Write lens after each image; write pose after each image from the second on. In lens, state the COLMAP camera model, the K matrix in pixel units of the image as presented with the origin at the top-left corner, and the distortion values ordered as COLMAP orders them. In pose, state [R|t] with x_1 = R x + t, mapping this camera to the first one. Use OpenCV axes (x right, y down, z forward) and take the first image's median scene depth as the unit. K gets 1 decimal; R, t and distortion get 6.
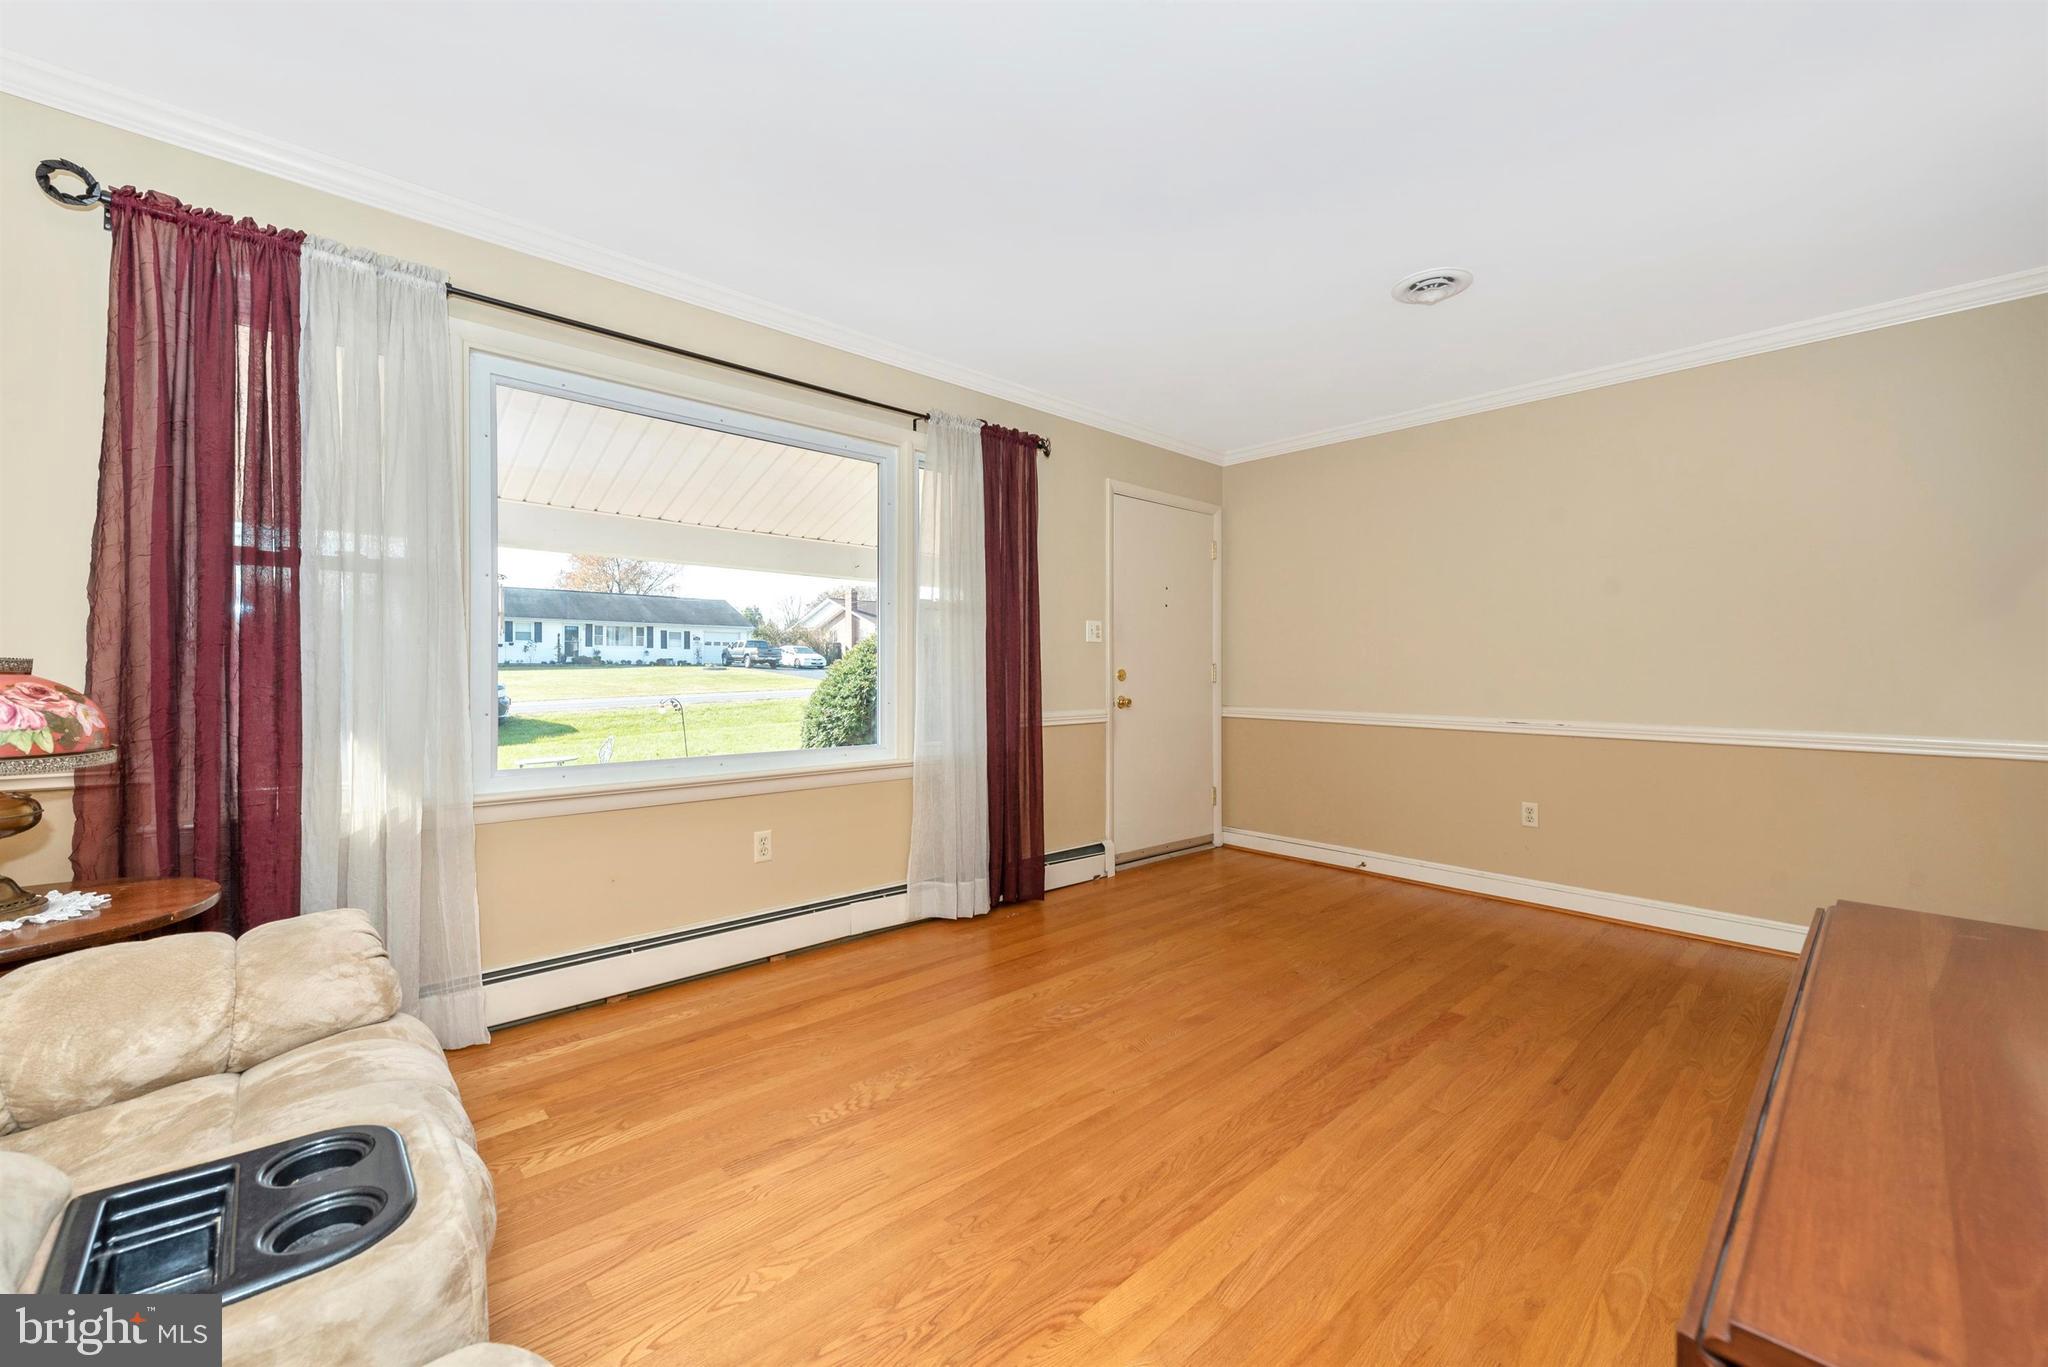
lens RADIAL K [[816.7, 0, 1019.4], [0, 816.7, 673.2], [0, 0, 1]] dist [0.014565, -0.001152]
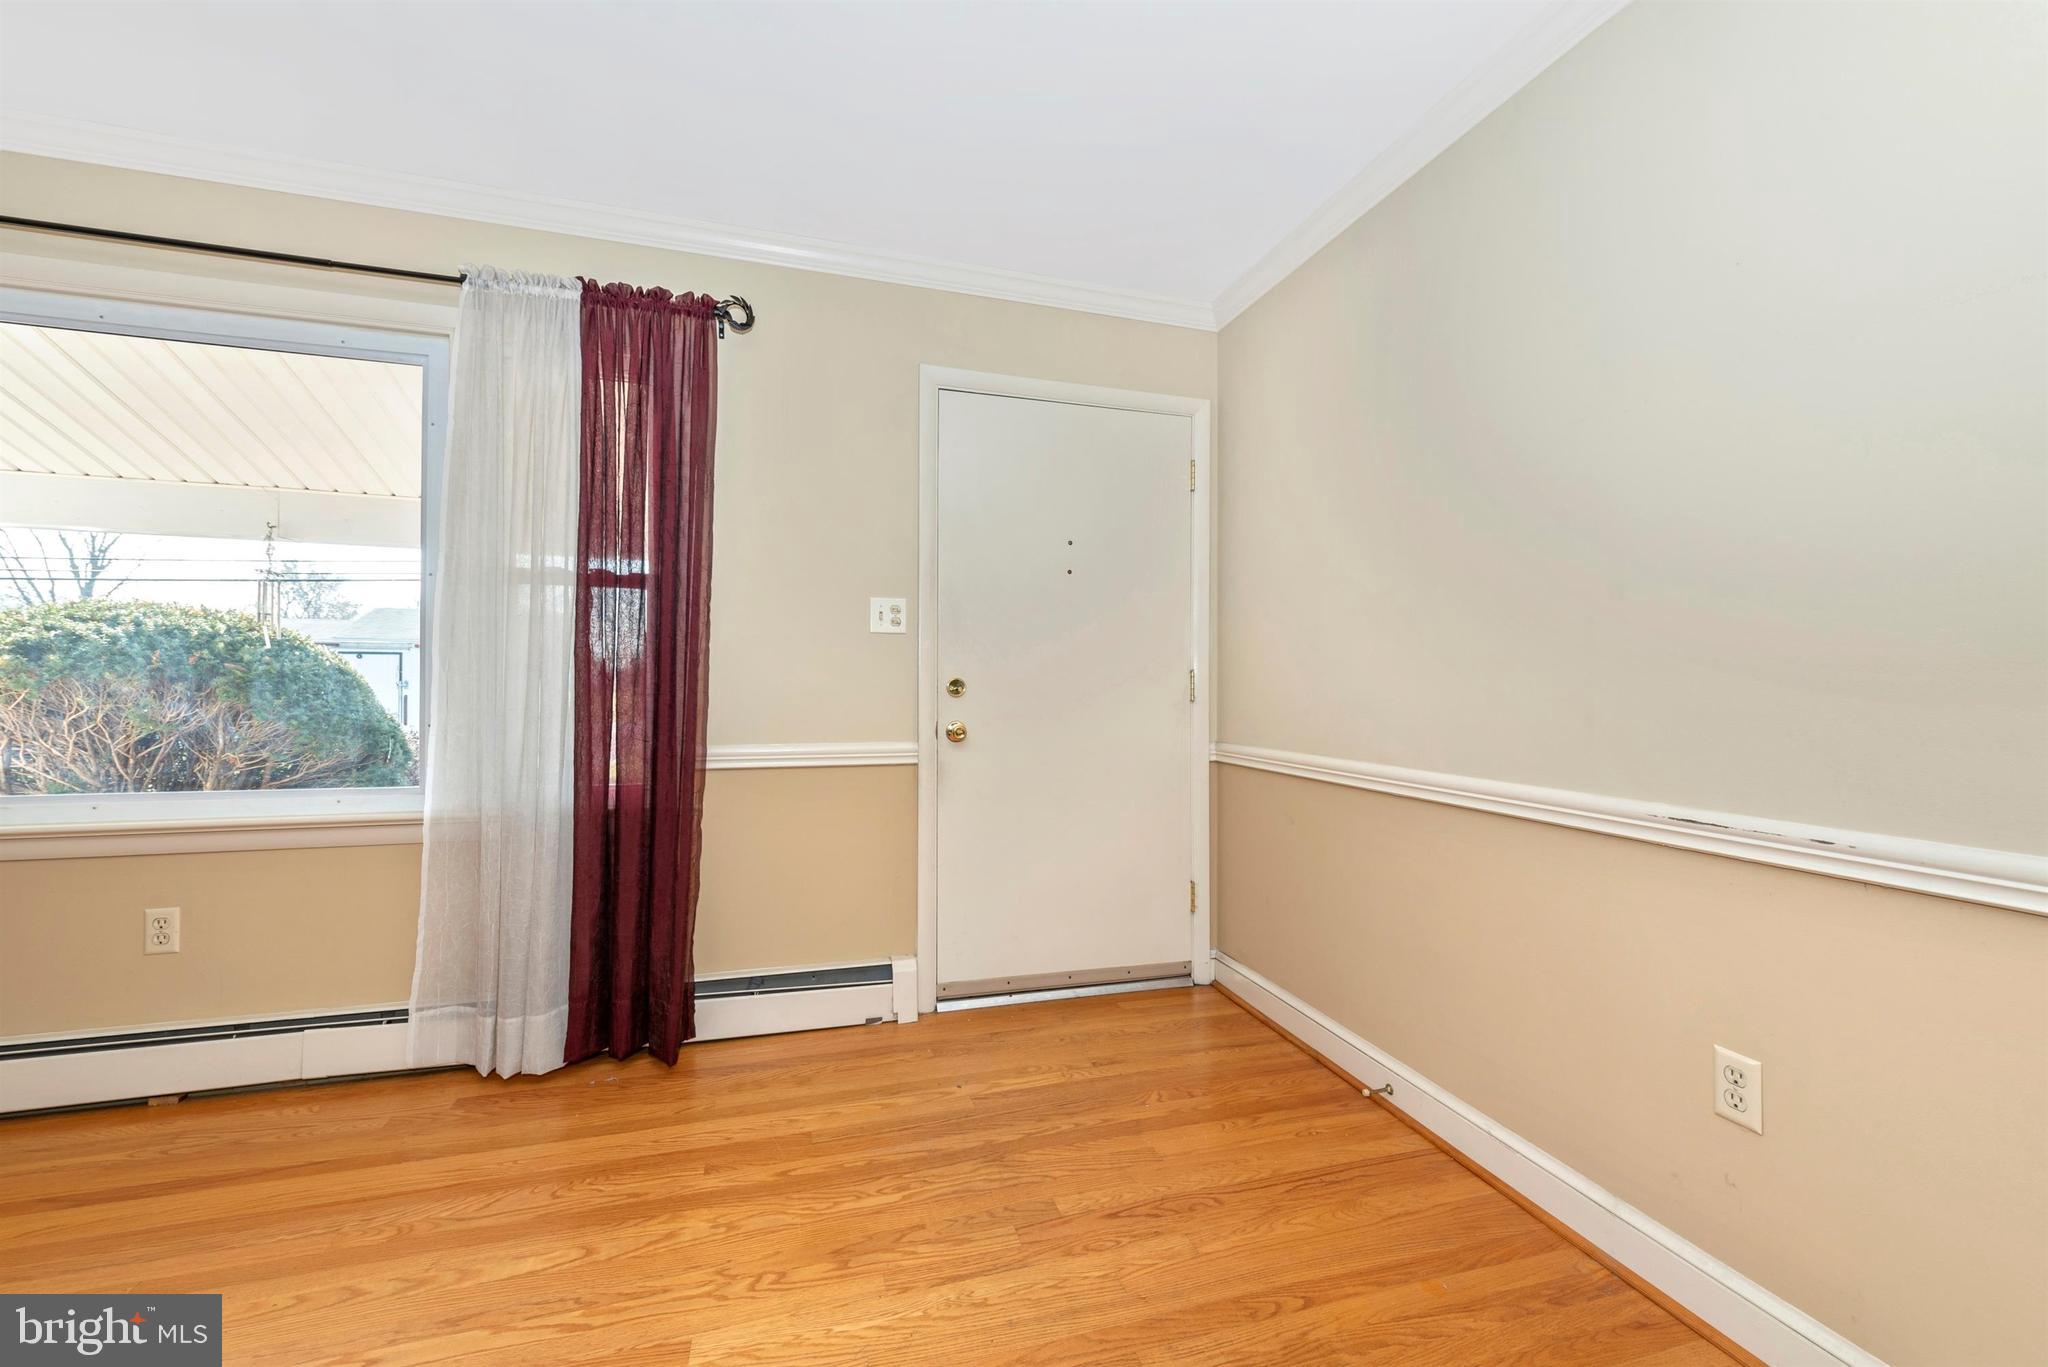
lens RADIAL K [[816.7, 0, 1017.5], [0, 816.7, 679.5], [0, 0, 1]] dist [0.014565, -0.001152]
pose [[0.898814, 0.000171, -0.438330, 0.506315], [-0.007304, 0.999867, -0.014587, 0.005891], [0.438269, 0.016312, 0.898696, 0.553537]]
